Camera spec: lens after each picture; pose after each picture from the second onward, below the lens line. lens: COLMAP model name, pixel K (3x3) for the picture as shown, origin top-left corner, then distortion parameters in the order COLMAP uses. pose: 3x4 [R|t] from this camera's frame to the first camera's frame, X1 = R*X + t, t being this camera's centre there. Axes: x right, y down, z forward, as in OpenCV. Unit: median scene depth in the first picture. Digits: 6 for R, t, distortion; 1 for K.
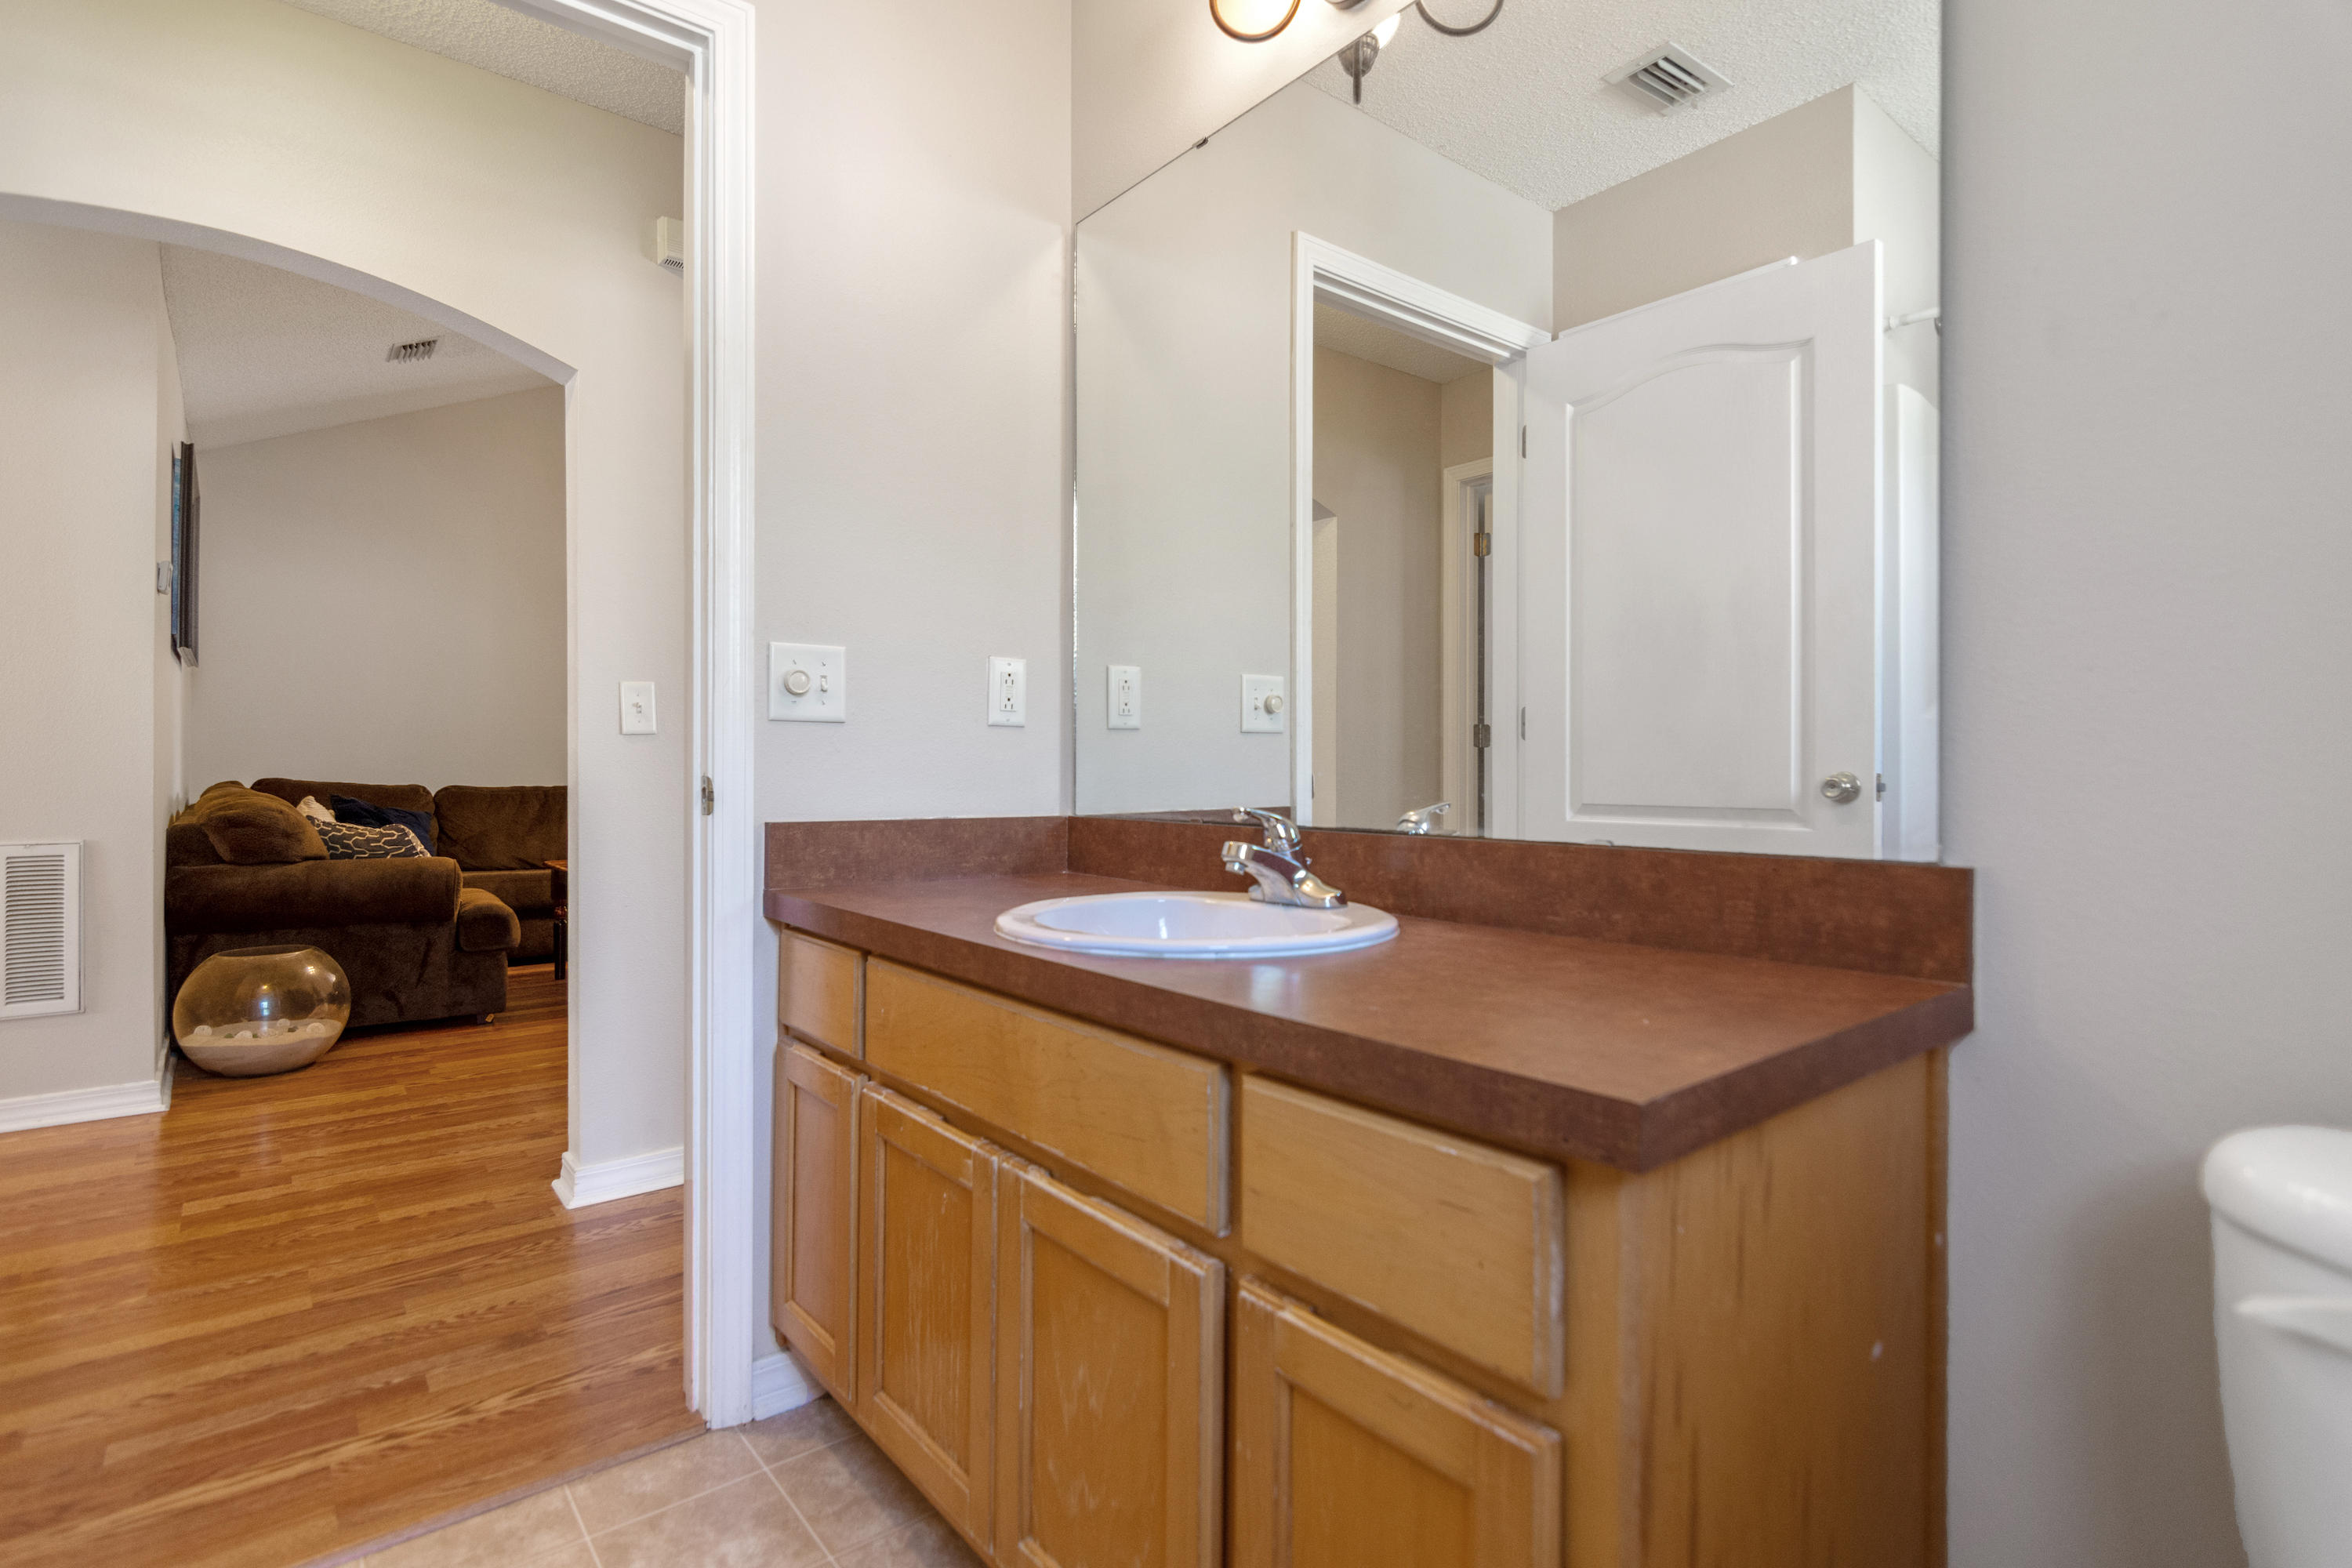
lens RADIAL K [[1182.5, 0, 1178.3], [0, 1182.5, 779.8], [0, 0, 1]] dist [-0.003700, 0.000426]
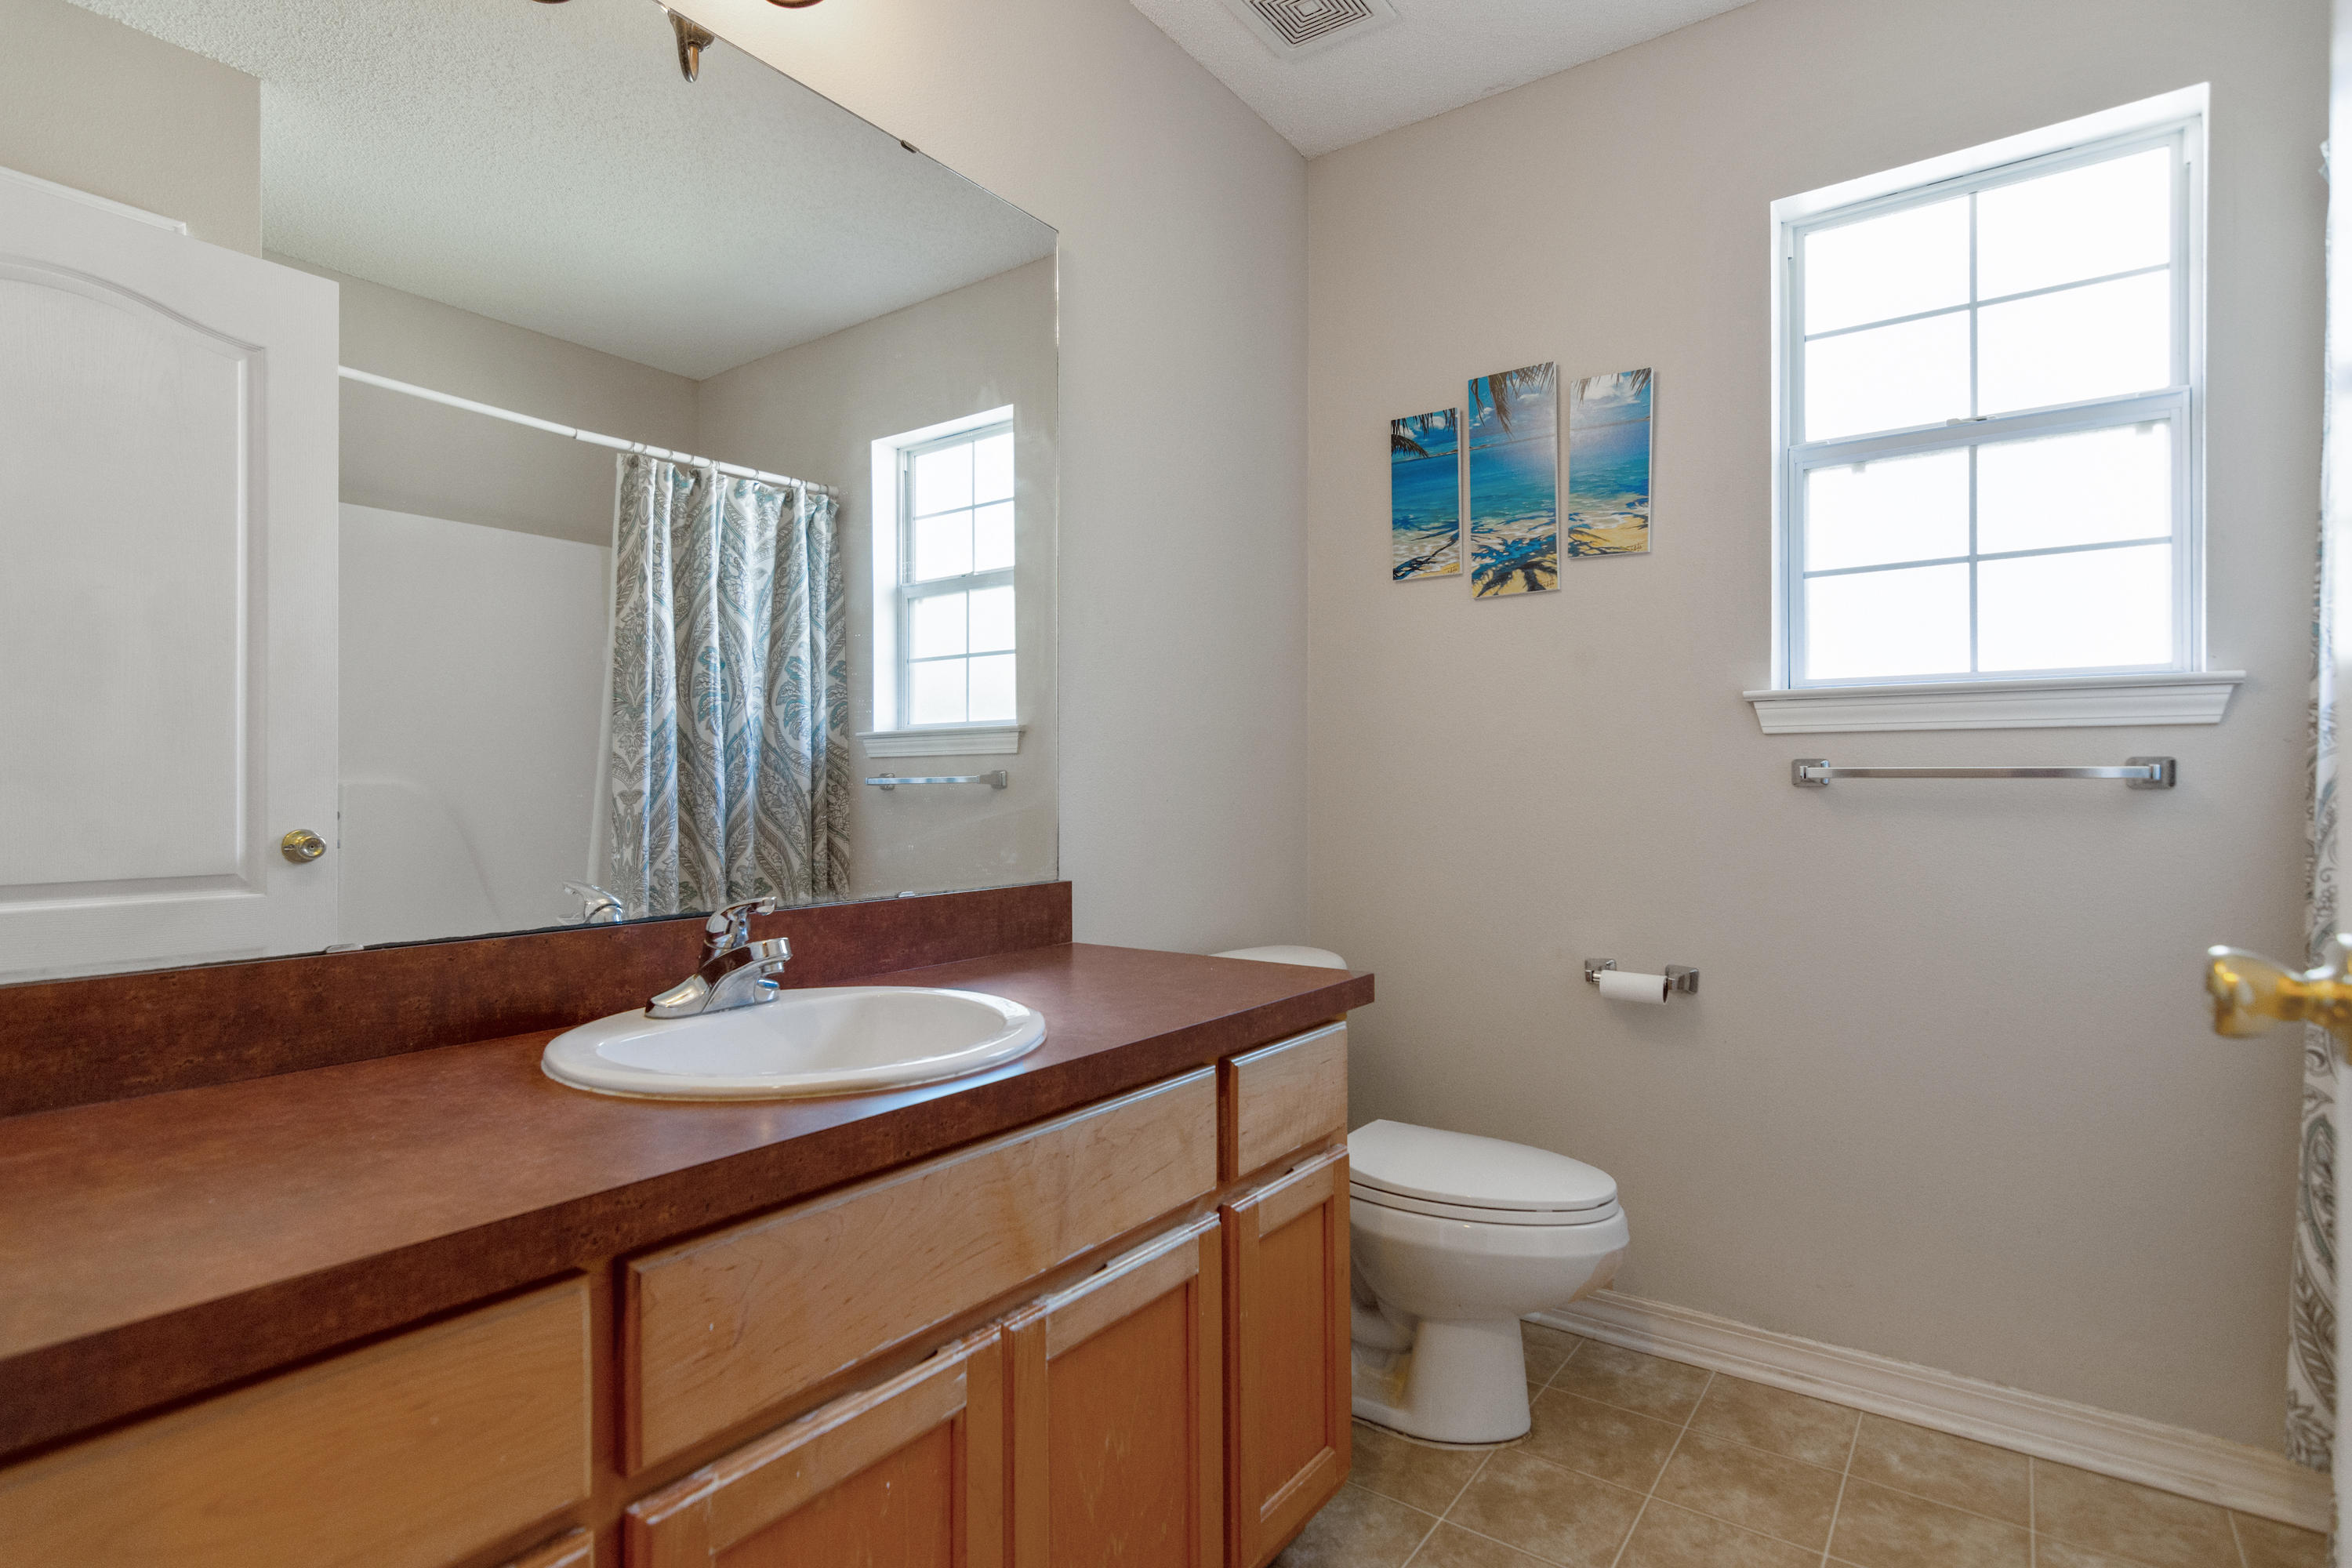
lens RADIAL K [[1182.5, 0, 1178.3], [0, 1182.5, 779.8], [0, 0, 1]] dist [-0.003700, 0.000426]
pose [[-0.282302, 0.005042, 0.959312, -1.076032], [0.010327, 0.999944, -0.002216, -0.073543], [-0.959270, 0.009282, -0.282338, 1.203577]]
